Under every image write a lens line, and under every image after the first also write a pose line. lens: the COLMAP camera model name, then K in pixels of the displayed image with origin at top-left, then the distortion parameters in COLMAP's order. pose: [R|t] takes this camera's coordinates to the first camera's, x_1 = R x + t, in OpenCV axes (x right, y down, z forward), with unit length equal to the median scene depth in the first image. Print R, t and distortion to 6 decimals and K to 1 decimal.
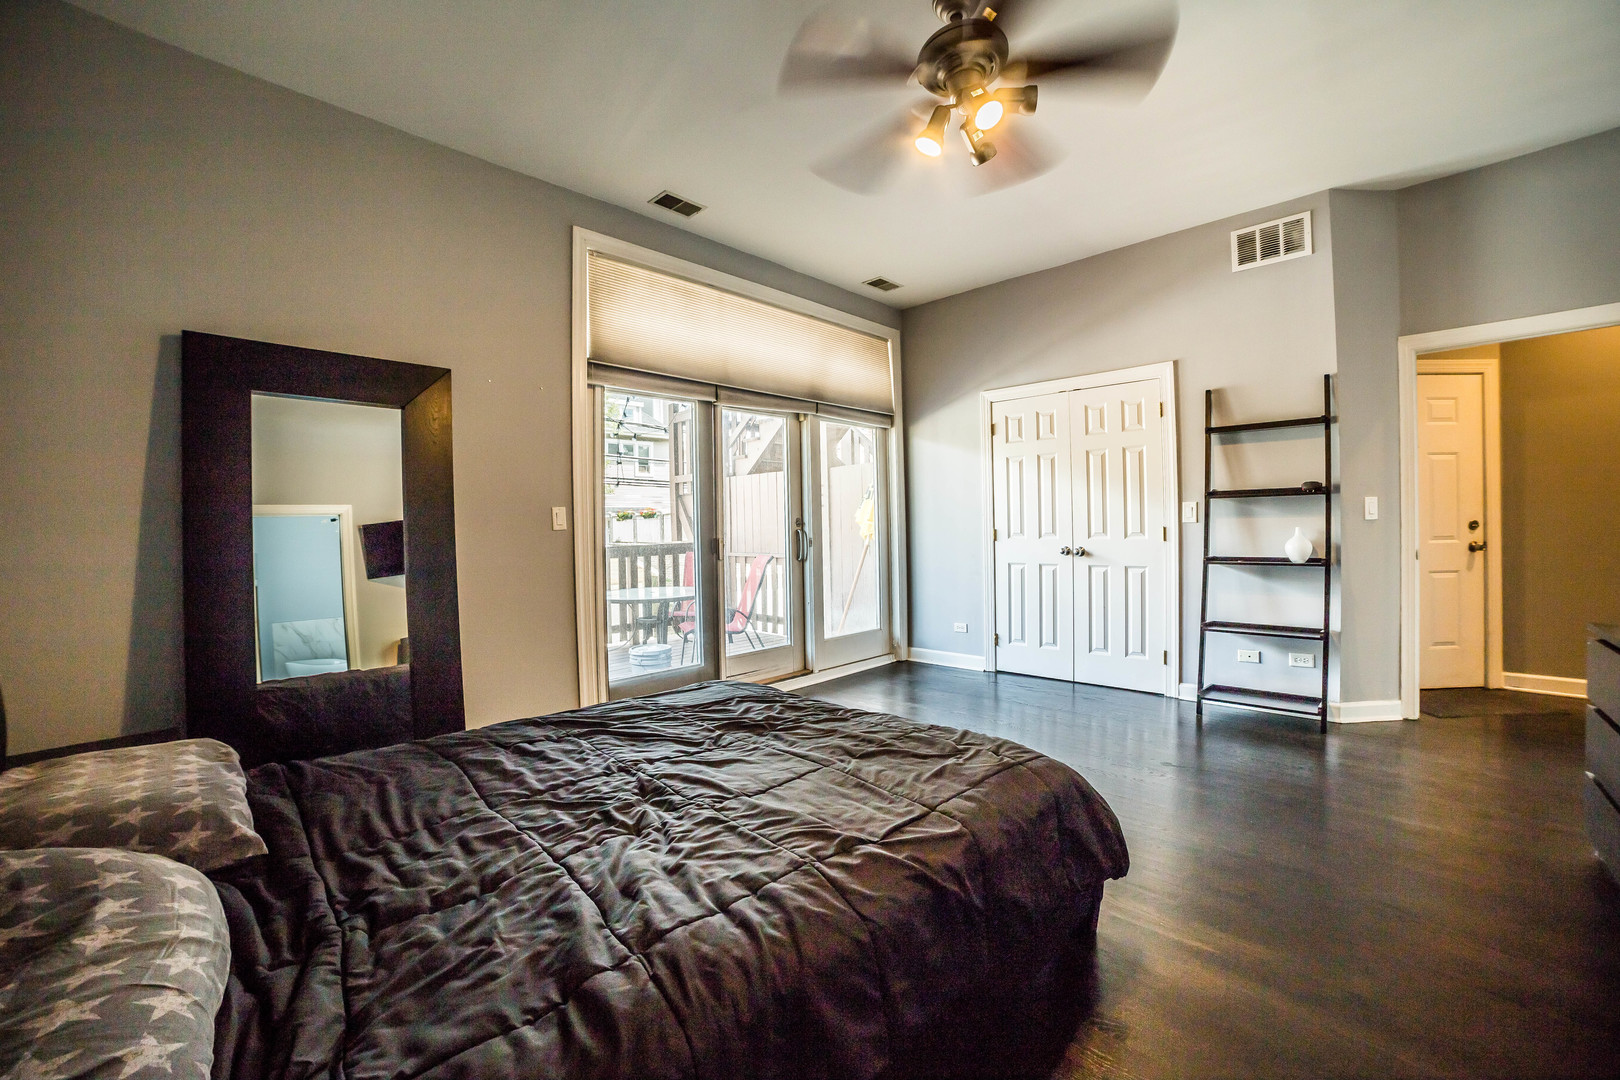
lens RADIAL K [[651.6, 0, 809.6], [0, 651.6, 530.3], [0, 0, 1]] dist [-0.103637, 0.032592]
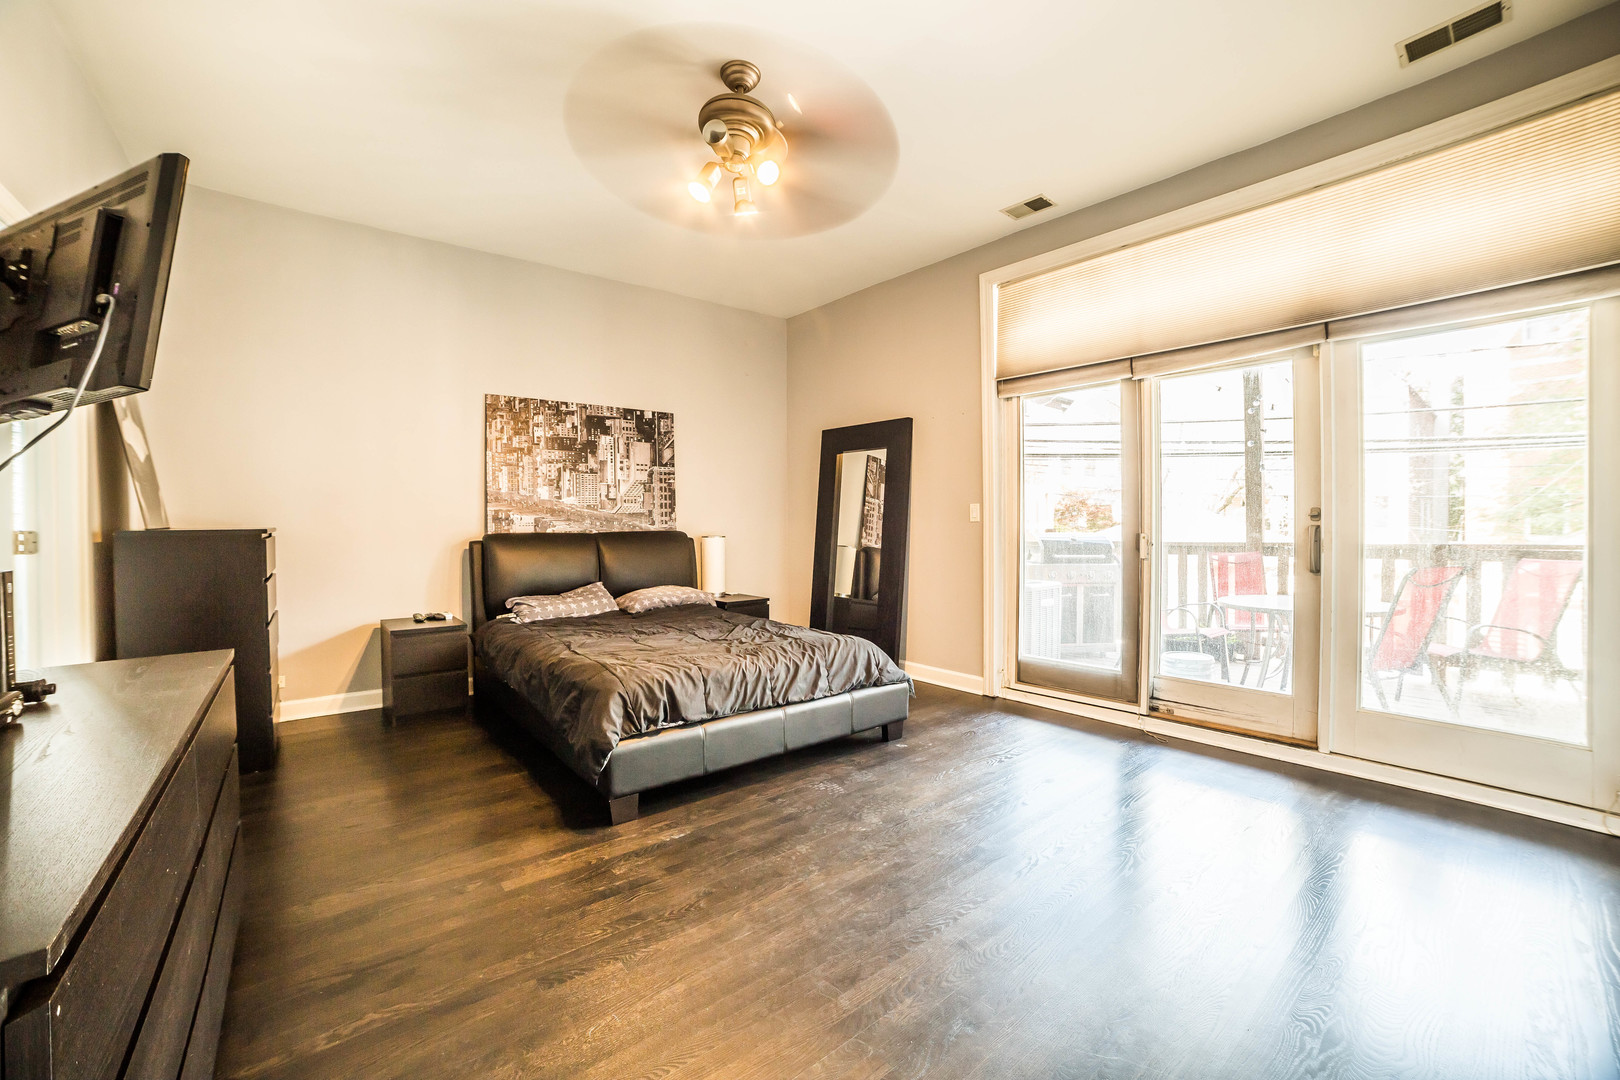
lens RADIAL K [[651.6, 0, 809.6], [0, 651.6, 530.3], [0, 0, 1]] dist [-0.103637, 0.032592]
pose [[-0.101030, 0.020867, -0.994665, 0.851804], [-0.003527, 0.999766, 0.021332, -0.008861], [0.994877, 0.005663, -0.100932, 0.743273]]
